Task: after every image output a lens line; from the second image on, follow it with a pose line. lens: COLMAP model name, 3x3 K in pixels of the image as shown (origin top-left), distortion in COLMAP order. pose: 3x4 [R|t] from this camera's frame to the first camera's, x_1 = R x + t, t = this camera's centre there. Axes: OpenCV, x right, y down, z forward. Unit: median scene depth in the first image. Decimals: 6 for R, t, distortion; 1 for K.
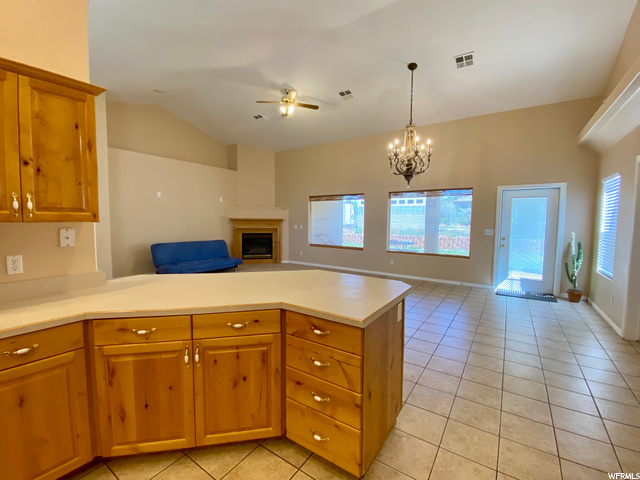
lens RADIAL K [[277.8, 0, 320.0], [0, 277.8, 240.0], [0, 0, 1]] dist [-0.011843, -0.000606]
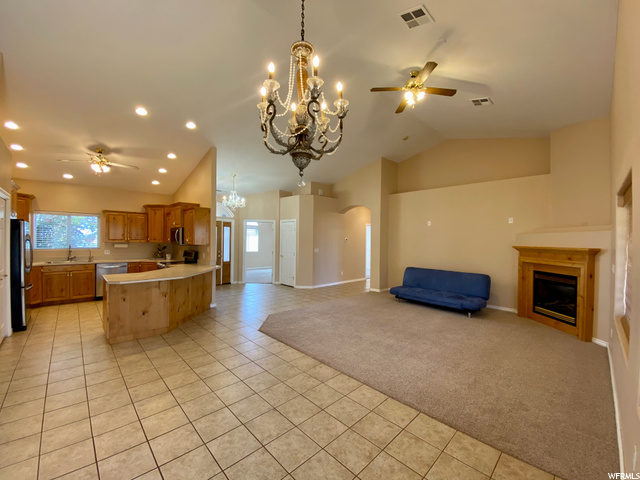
lens RADIAL K [[258.1, 0, 318.0], [0, 258.1, 240.5], [0, 0, 1]] dist [0.024378, -0.022554]
pose [[-0.210121, -0.005497, -0.977660, 0.682896], [-0.080950, 0.996648, 0.011794, -0.100912], [0.974318, 0.081620, -0.209862, 1.080264]]
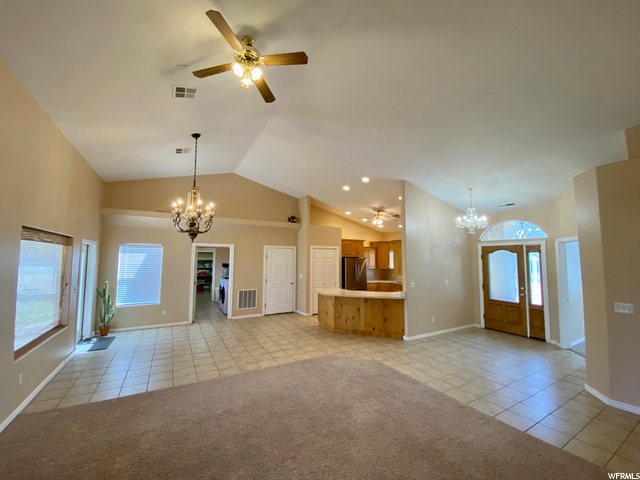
lens RADIAL K [[258.1, 0, 318.0], [0, 258.1, 240.5], [0, 0, 1]] dist [0.024378, -0.022554]
pose [[-0.893559, 0.020010, 0.448500, -0.477312], [0.020900, 0.999777, -0.002966, -0.189465], [-0.448460, 0.006723, -0.893778, 1.571323]]
